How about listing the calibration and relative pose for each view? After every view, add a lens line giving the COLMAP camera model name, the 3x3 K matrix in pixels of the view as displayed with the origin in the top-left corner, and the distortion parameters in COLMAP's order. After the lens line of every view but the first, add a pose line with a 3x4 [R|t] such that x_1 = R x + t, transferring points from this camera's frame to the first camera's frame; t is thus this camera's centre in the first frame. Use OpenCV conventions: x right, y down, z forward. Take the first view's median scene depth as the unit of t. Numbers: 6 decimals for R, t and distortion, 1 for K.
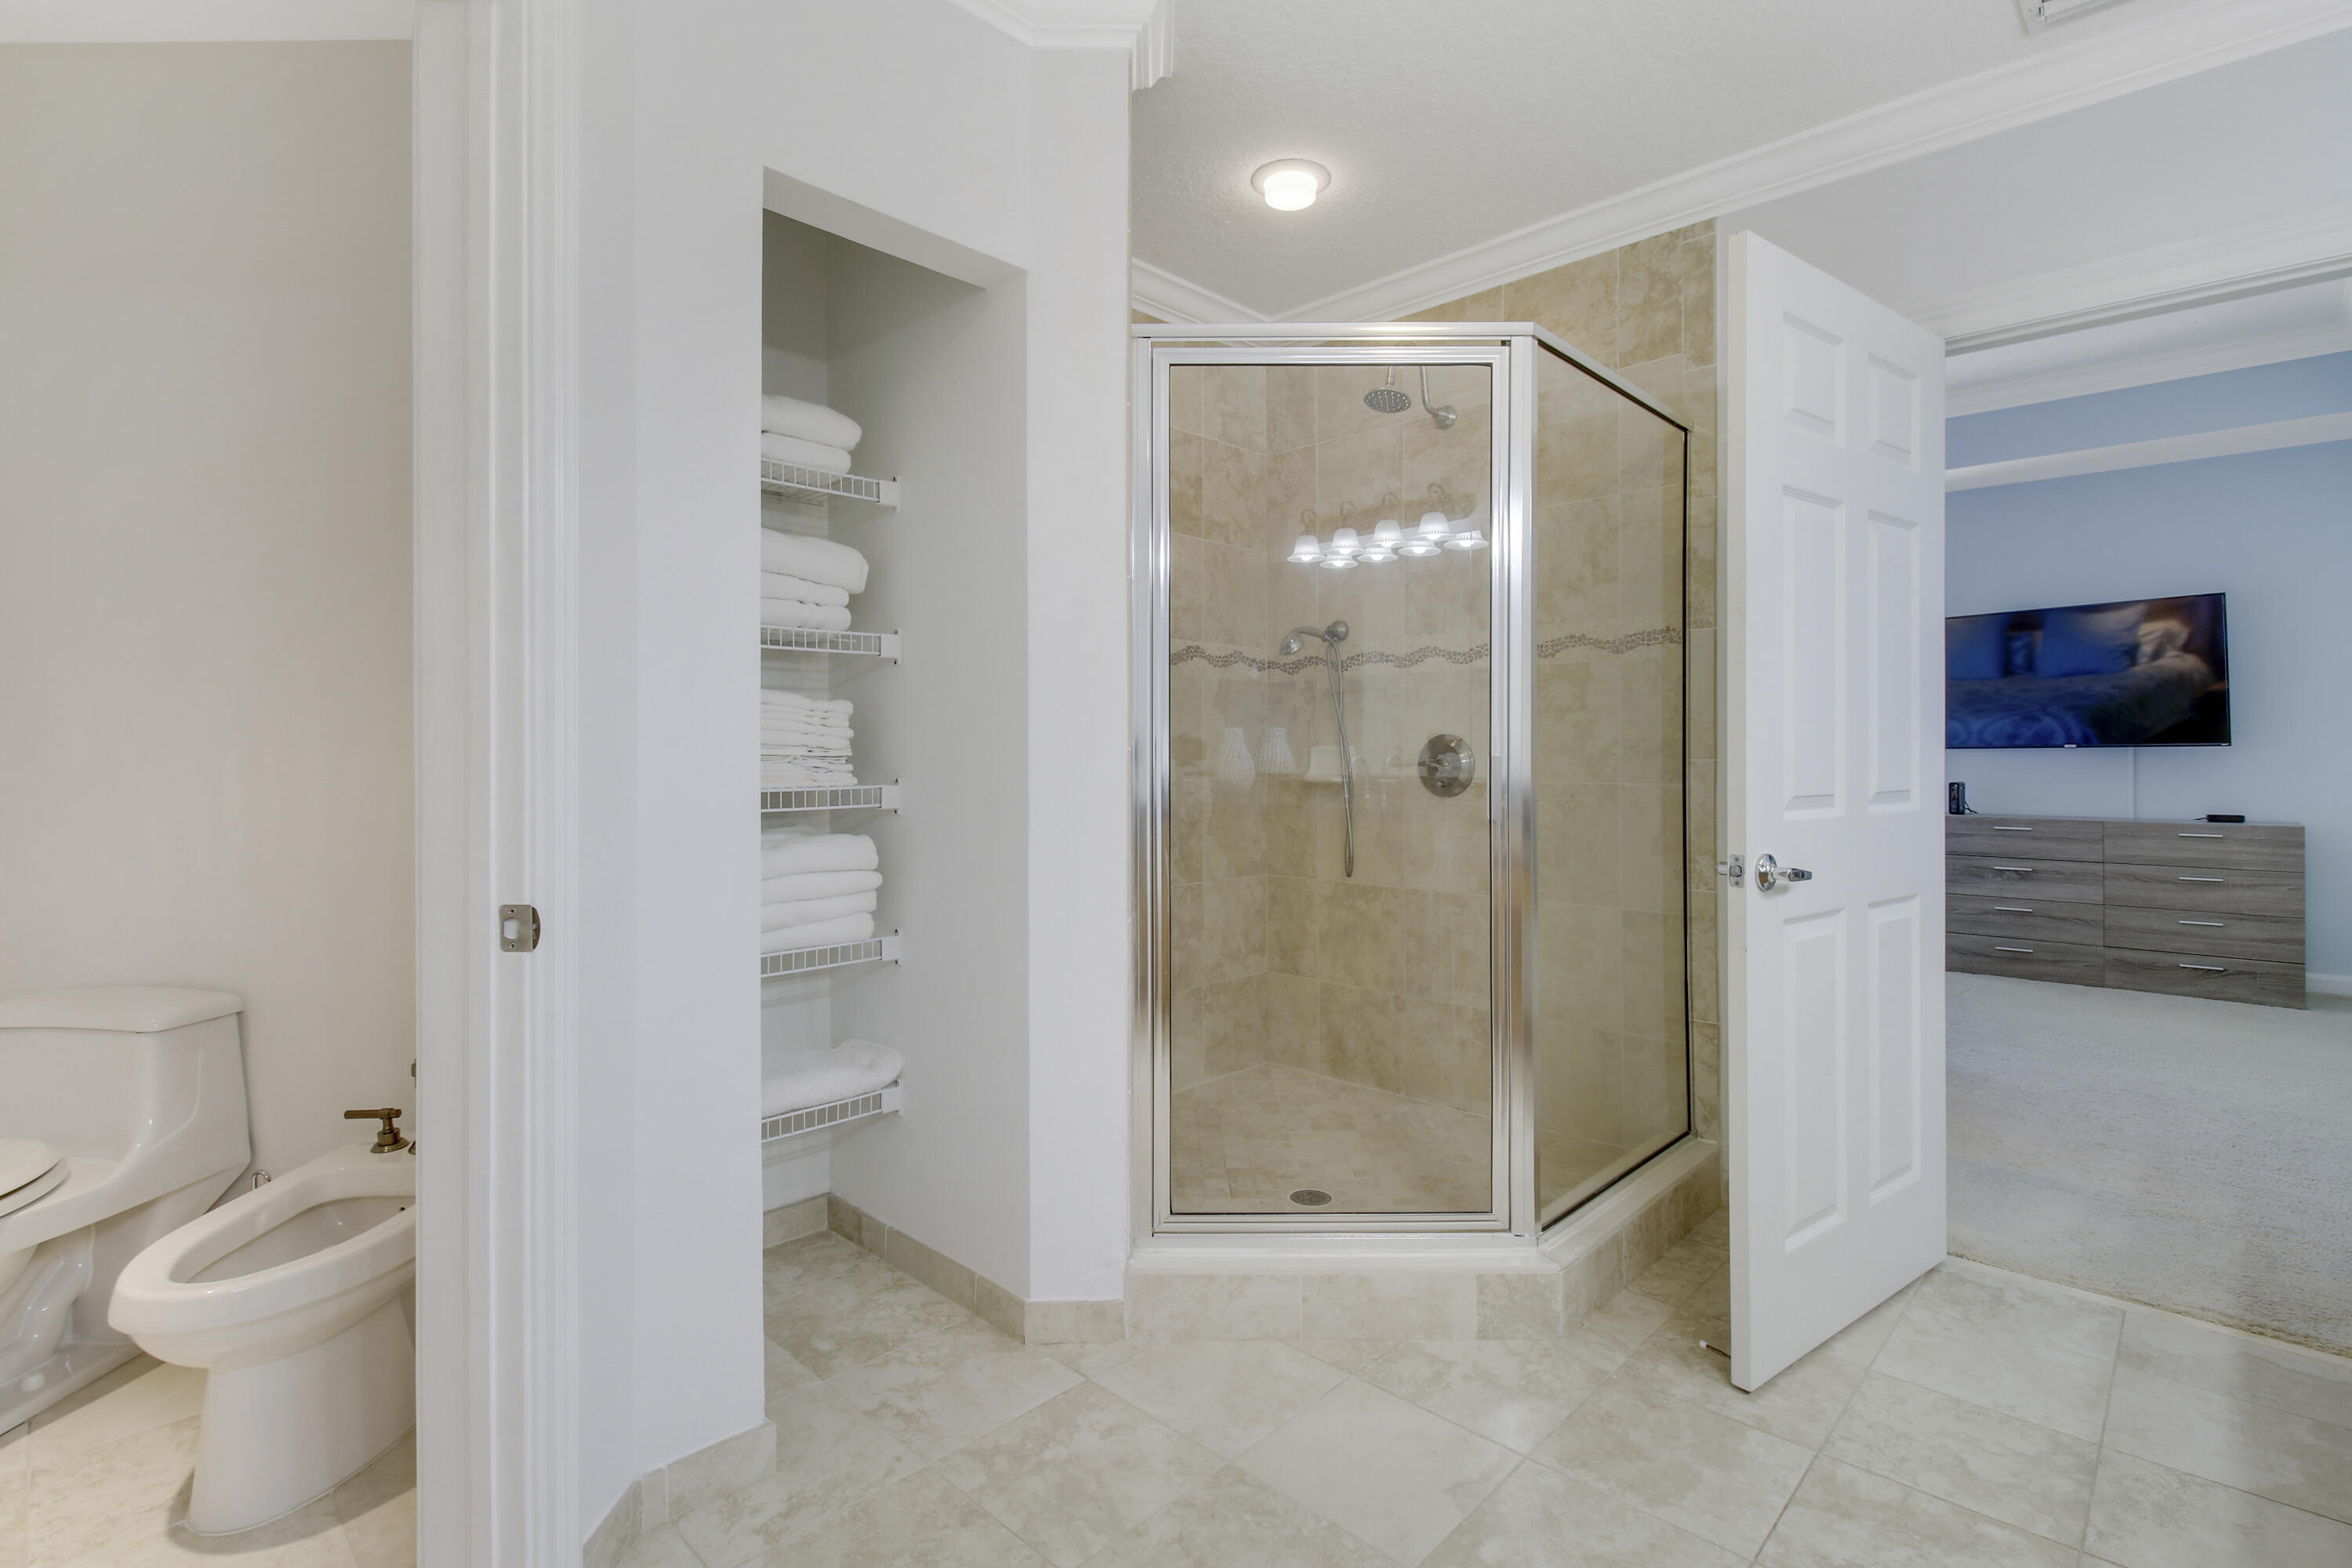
lens RADIAL K [[1096.8, 0, 1217.4], [0, 1096.8, 743.1], [0, 0, 1]] dist [-0.003765, -0.010149]
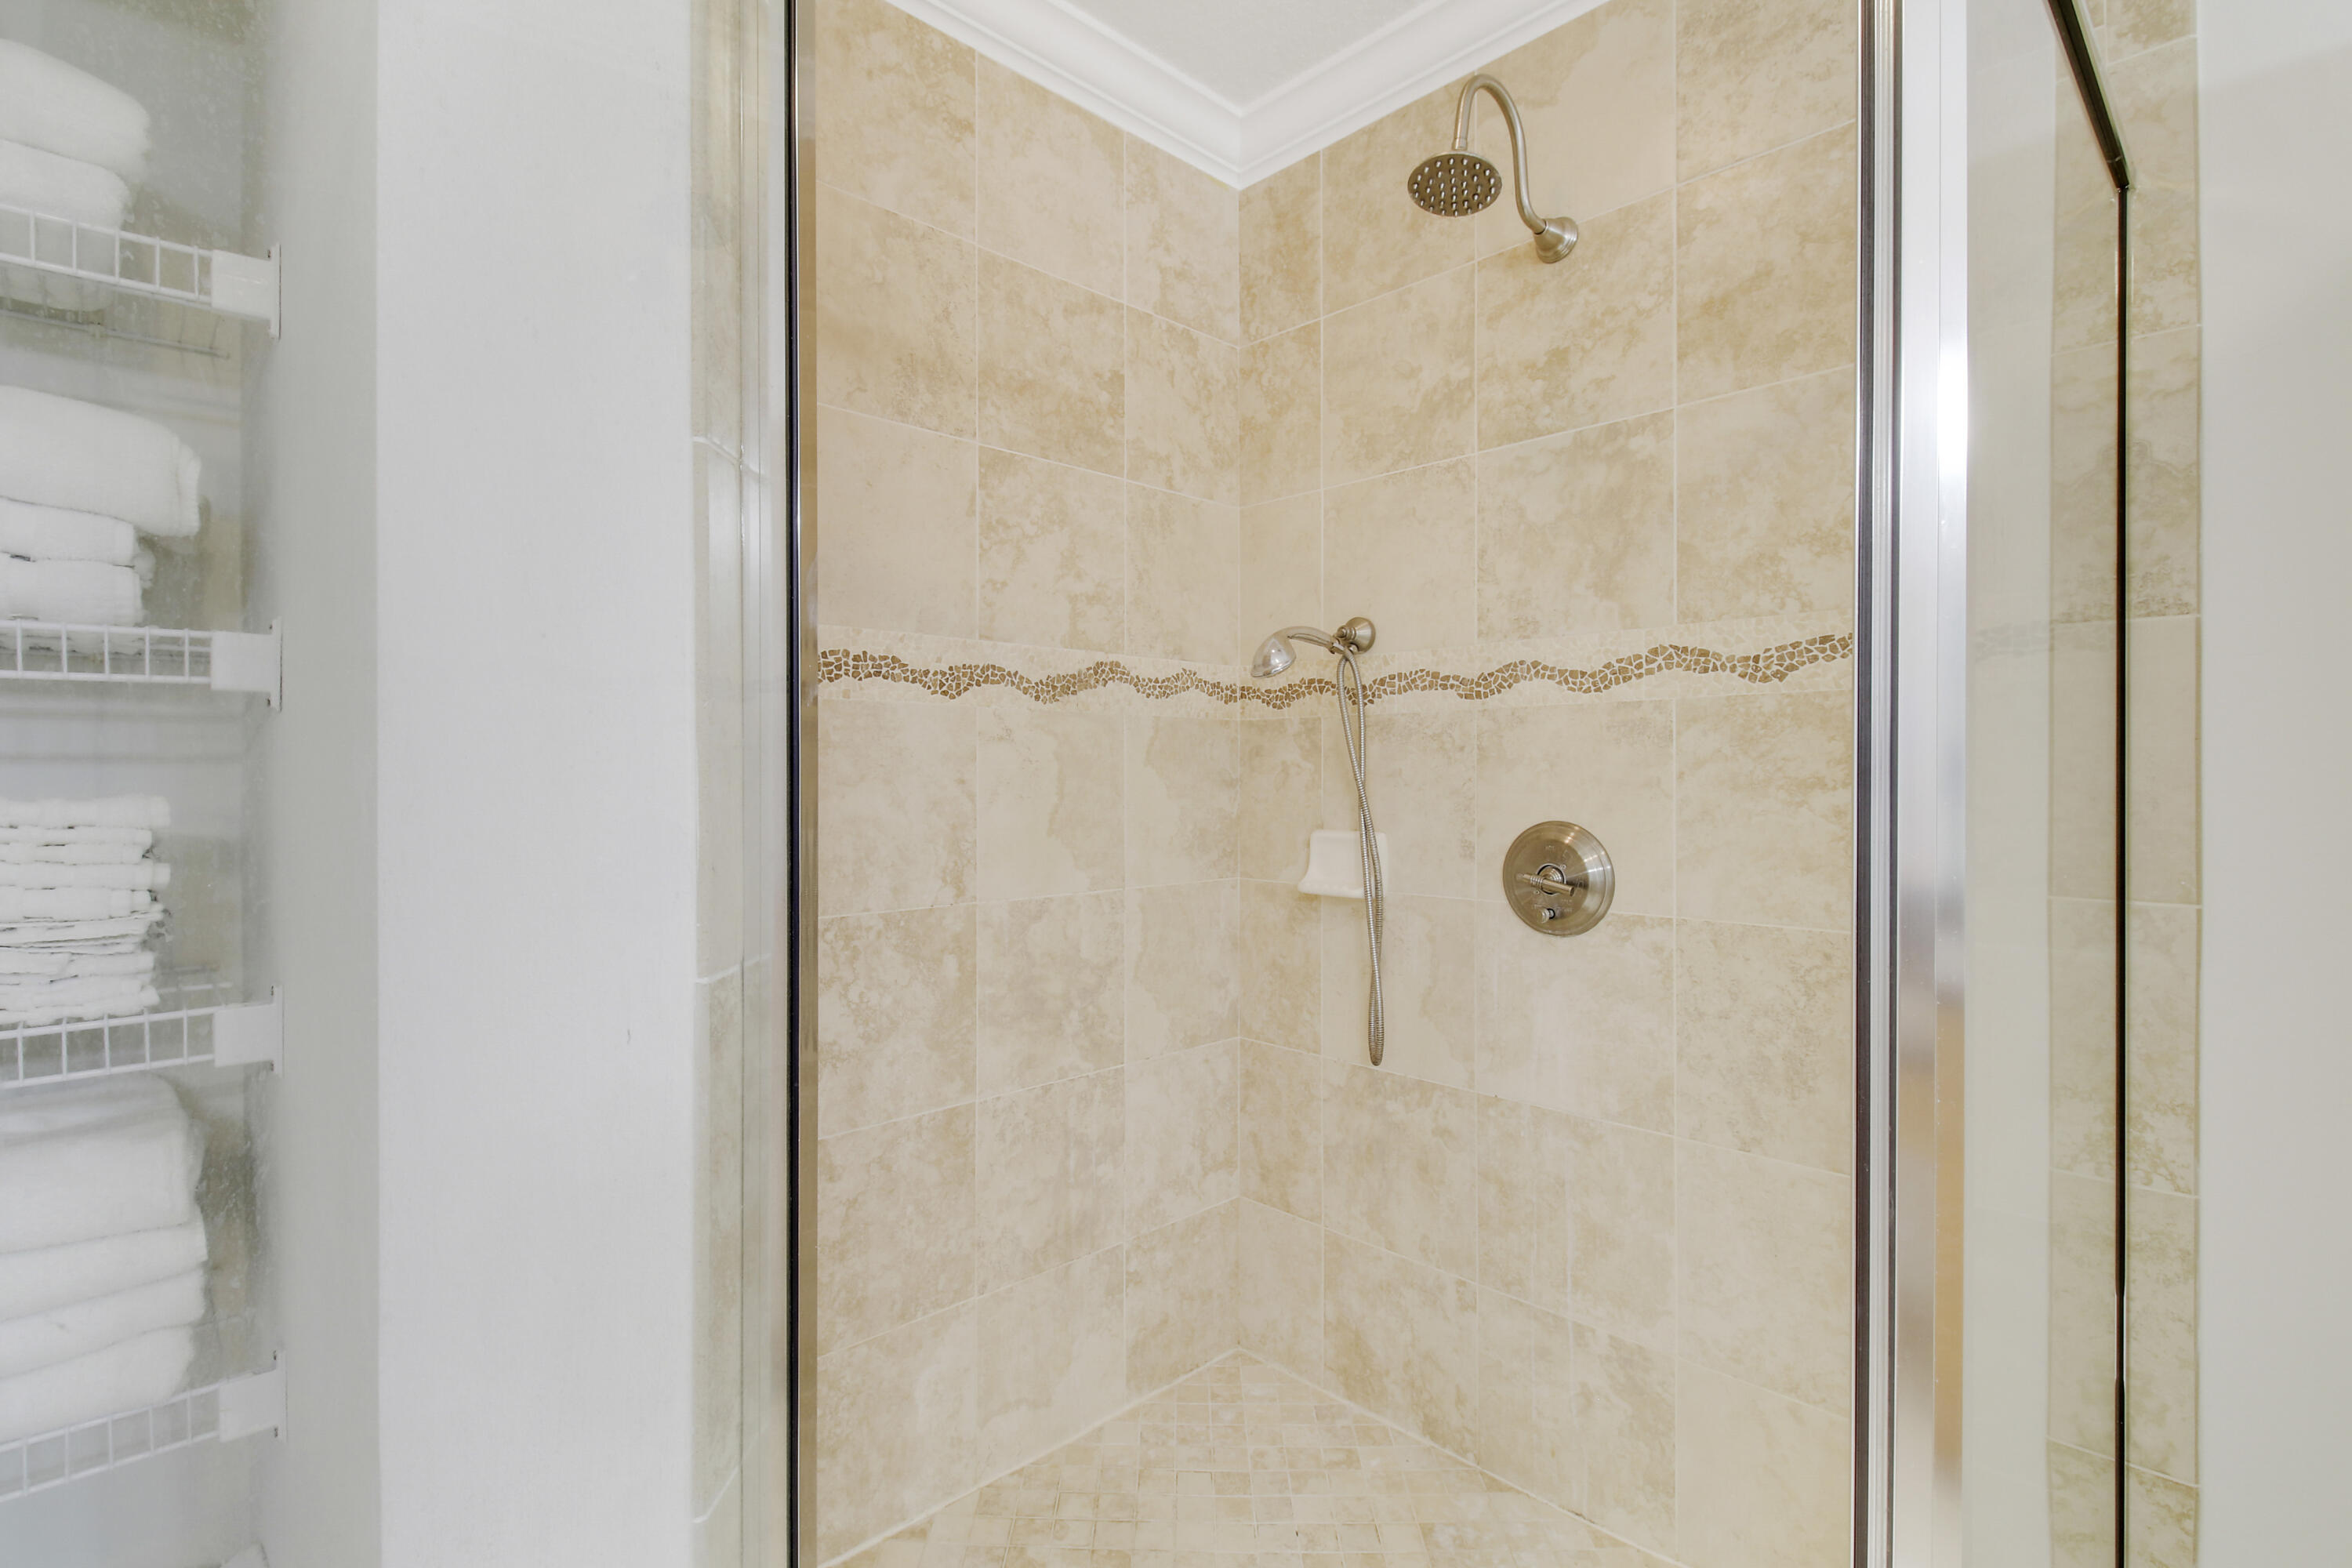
lens RADIAL K [[1096.8, 0, 1167.1], [0, 1096.8, 780.8], [0, 0, 1]] dist [-0.003765, -0.010149]
pose [[0.998292, 0.000938, -0.058409, 0.044792], [-0.000042, 0.999882, 0.015342, -0.035128], [0.058416, -0.015313, 0.998175, 0.427758]]
